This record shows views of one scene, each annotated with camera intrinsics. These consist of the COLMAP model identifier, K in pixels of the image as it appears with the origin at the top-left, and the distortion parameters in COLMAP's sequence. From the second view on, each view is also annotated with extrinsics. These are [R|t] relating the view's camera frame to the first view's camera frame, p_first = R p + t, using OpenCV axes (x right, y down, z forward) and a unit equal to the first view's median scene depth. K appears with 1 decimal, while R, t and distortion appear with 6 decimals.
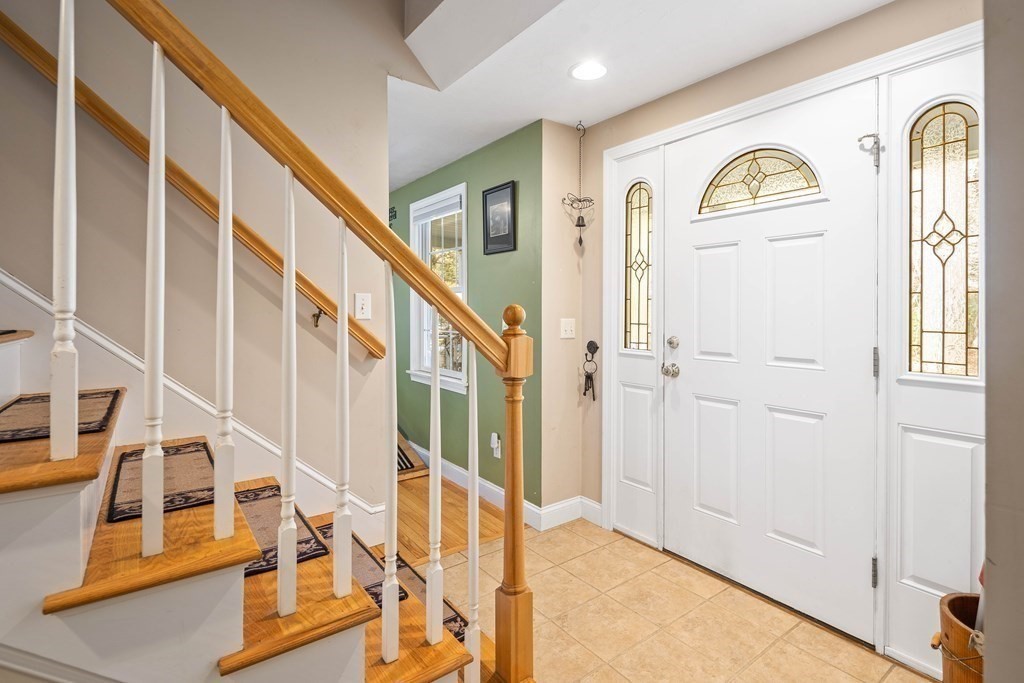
lens RADIAL K [[503.8, 0, 522.0], [0, 503.8, 319.4], [0, 0, 1]] dist [-0.002174, -0.001394]
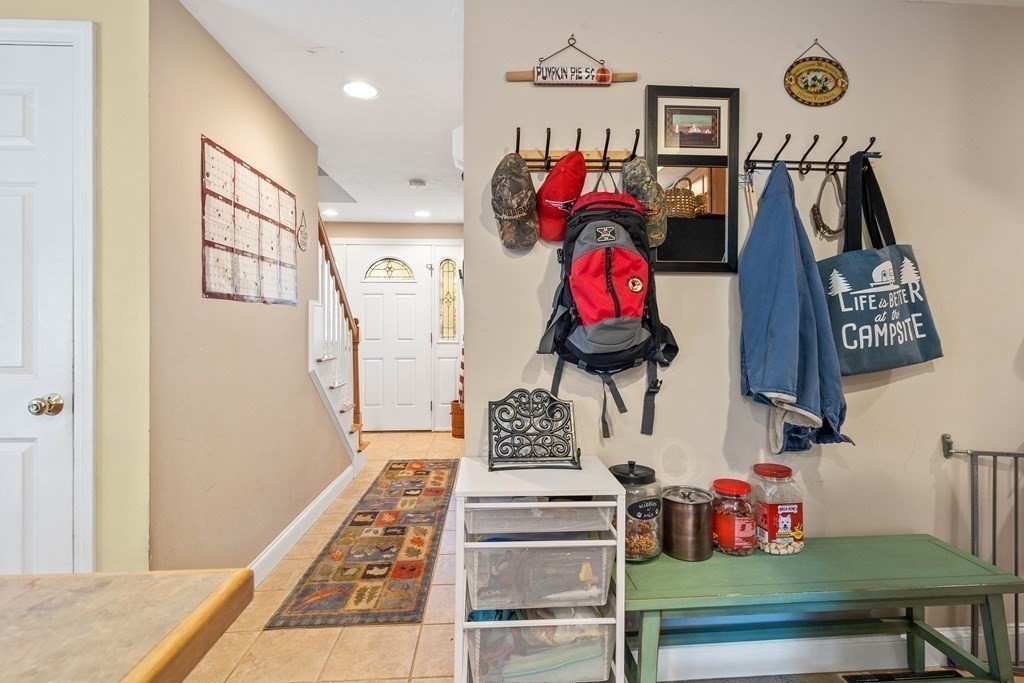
lens RADIAL K [[503.8, 0, 522.0], [0, 503.8, 319.4], [0, 0, 1]] dist [-0.002174, -0.001394]
pose [[0.538226, 0.010379, 0.842737, -1.457407], [0.012007, 0.999728, -0.019981, 0.039703], [-0.842715, 0.020873, 0.537955, -1.032466]]
